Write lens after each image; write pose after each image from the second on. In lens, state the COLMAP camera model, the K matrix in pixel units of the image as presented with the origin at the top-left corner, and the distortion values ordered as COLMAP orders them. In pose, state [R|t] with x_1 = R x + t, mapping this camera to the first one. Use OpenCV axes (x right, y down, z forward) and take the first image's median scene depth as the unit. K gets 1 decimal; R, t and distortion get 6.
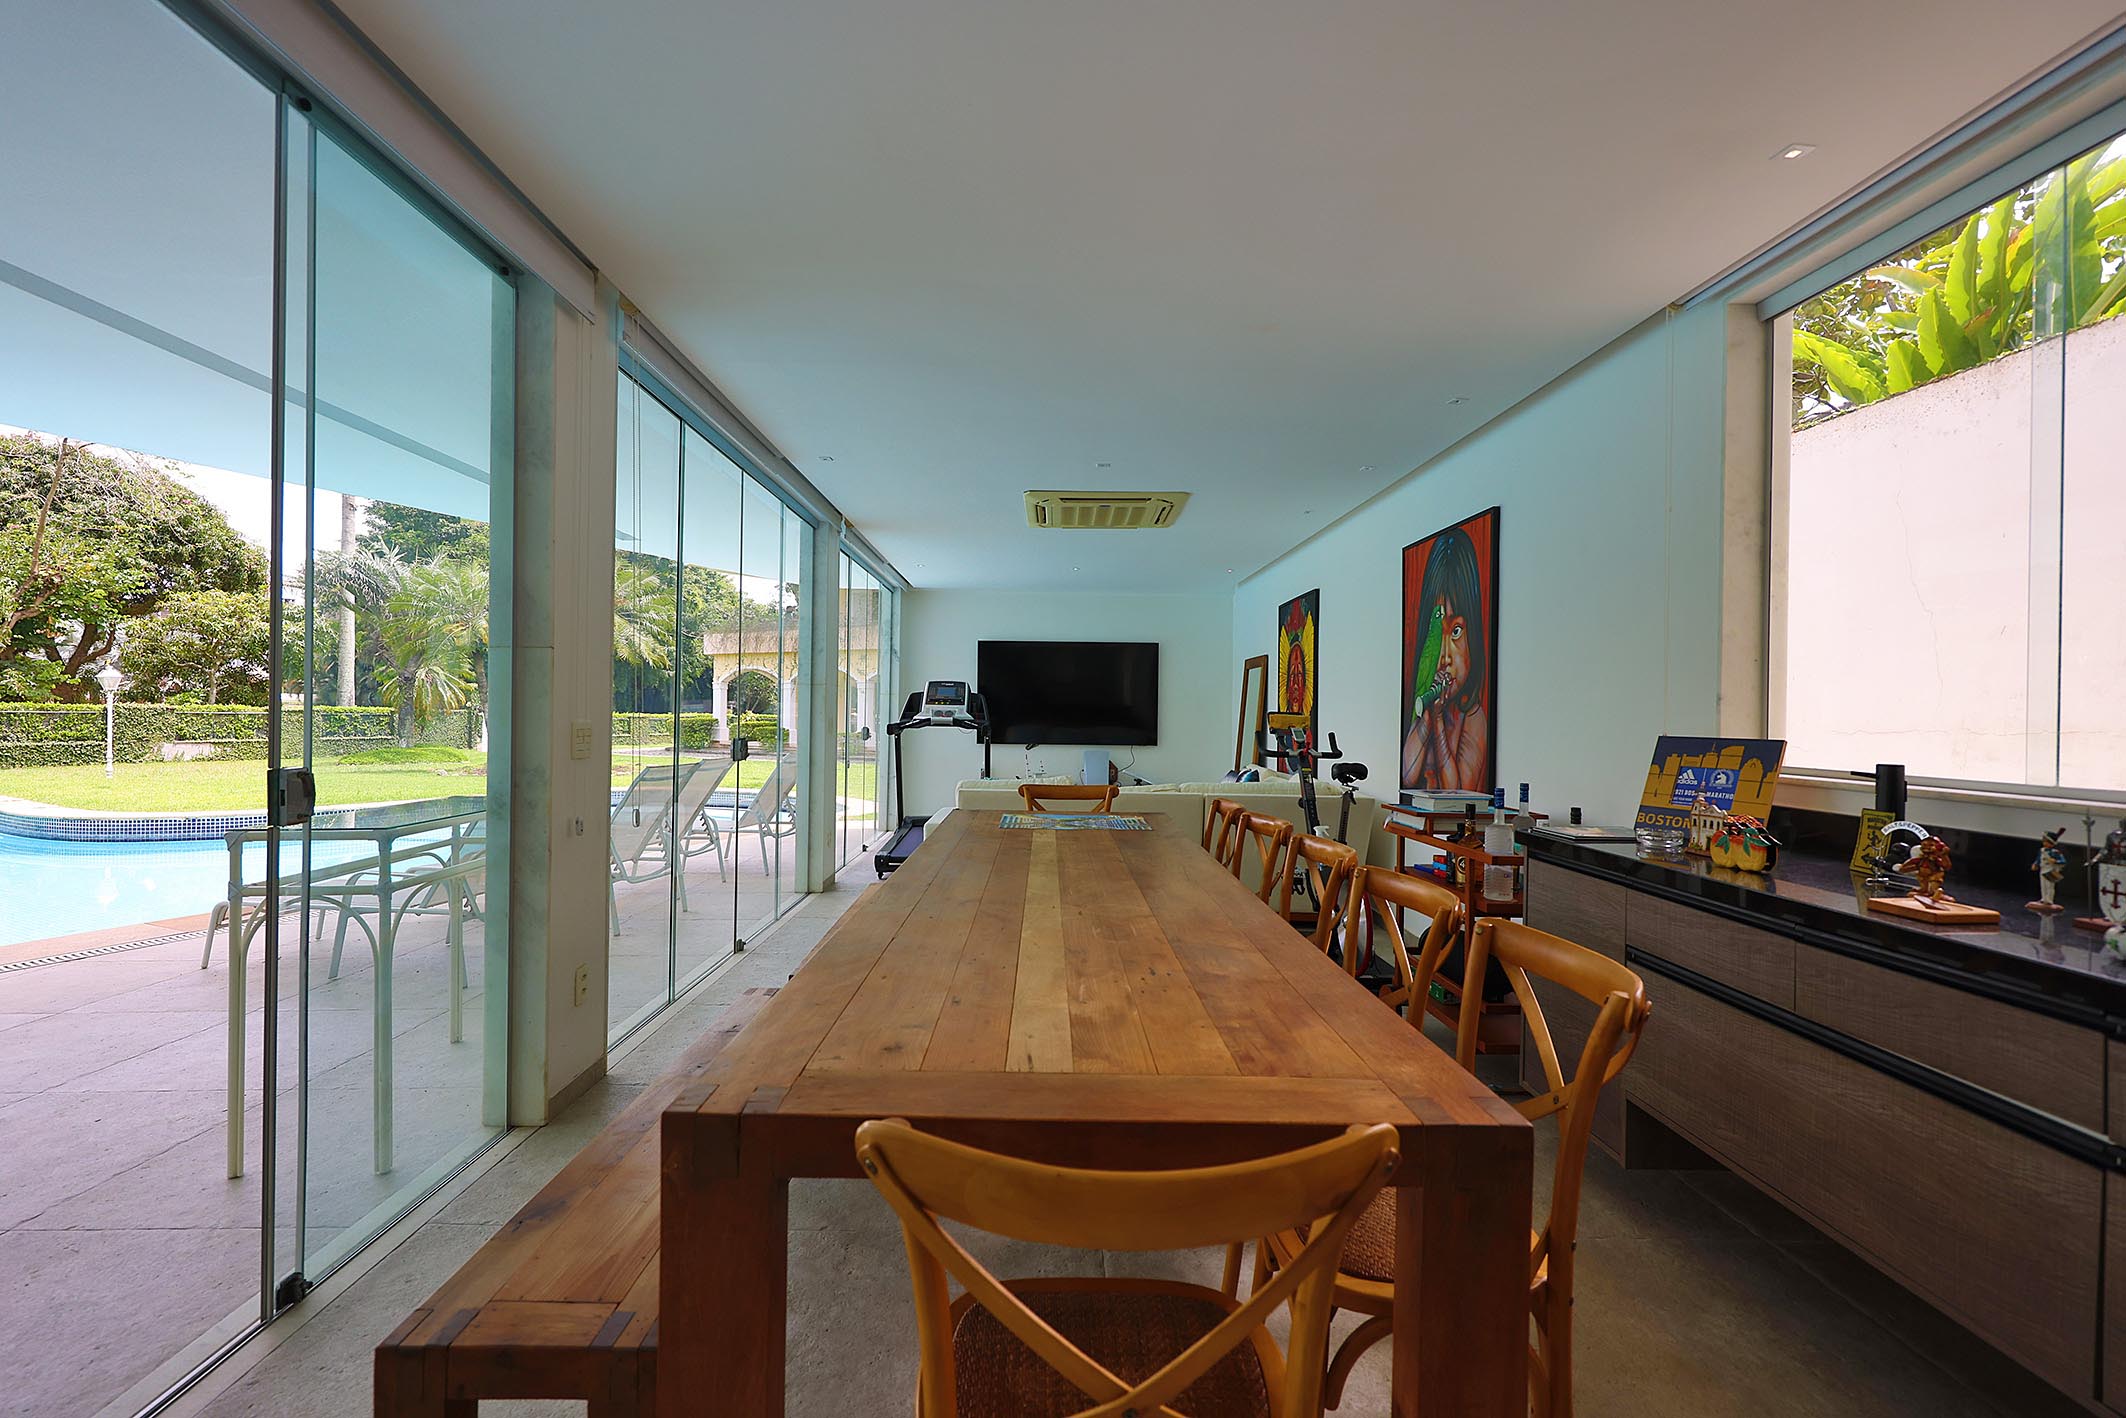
lens RADIAL K [[902.9, 0, 1045.4], [0, 902.9, 713.5], [0, 0, 1]] dist [-0.000612, 0.001045]
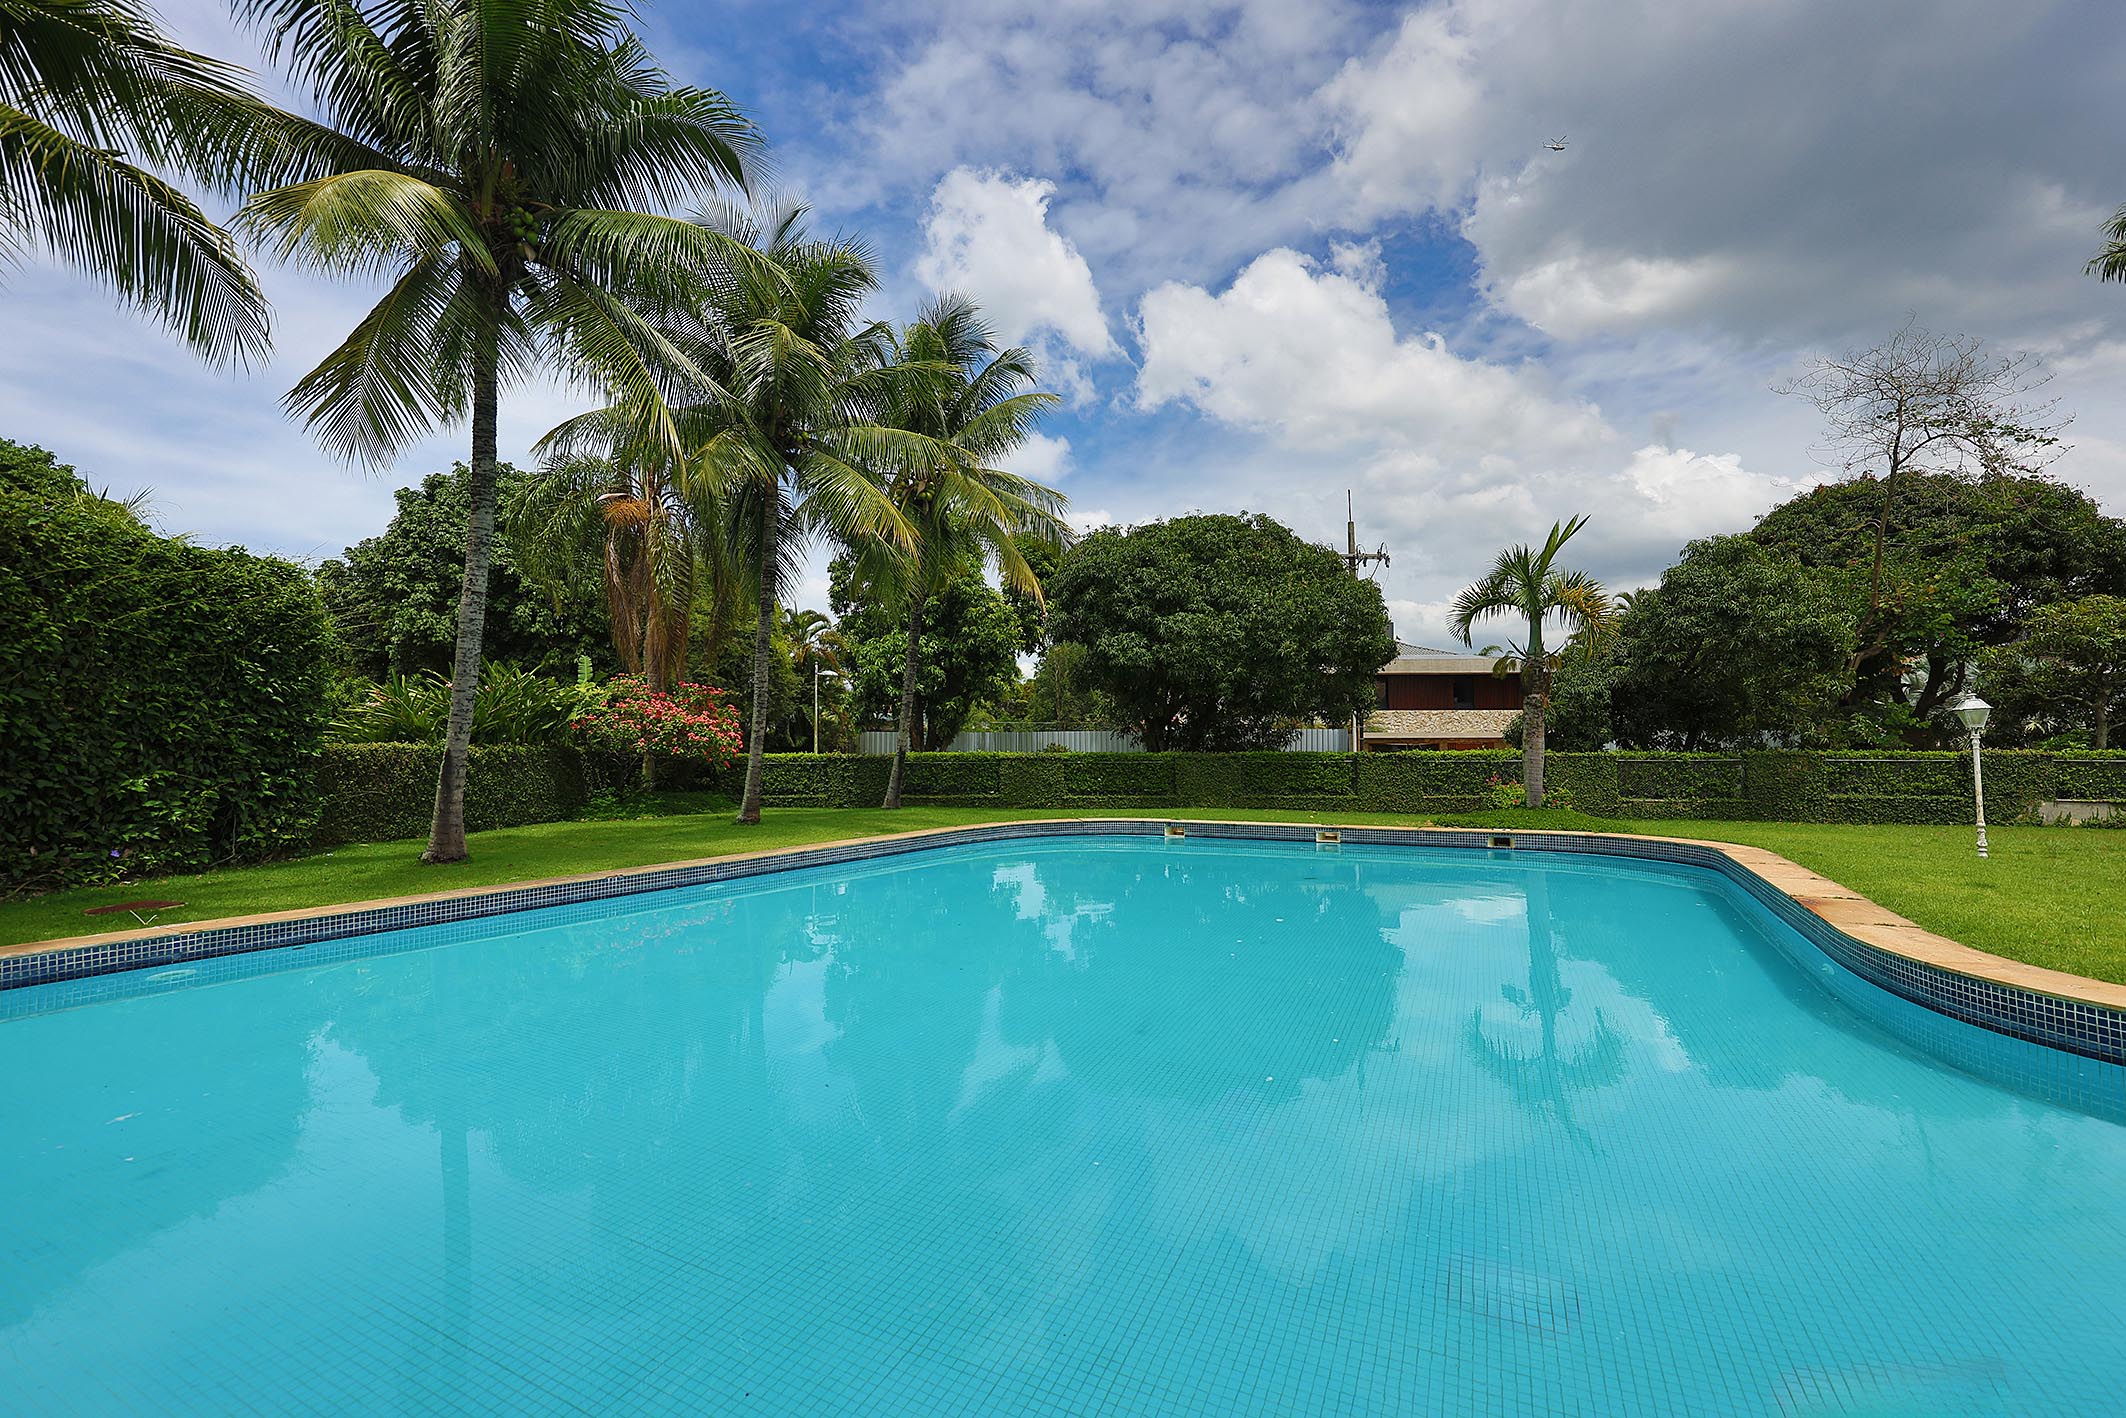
lens RADIAL K [[902.9, 0, 1057.6], [0, 902.9, 704.6], [0, 0, 1]] dist [-0.000612, 0.001045]
pose [[-0.014768, -0.067029, -0.997642, -0.531861], [0.003974, 0.997739, -0.067094, -0.001106], [0.999883, -0.004955, -0.014469, 0.490993]]
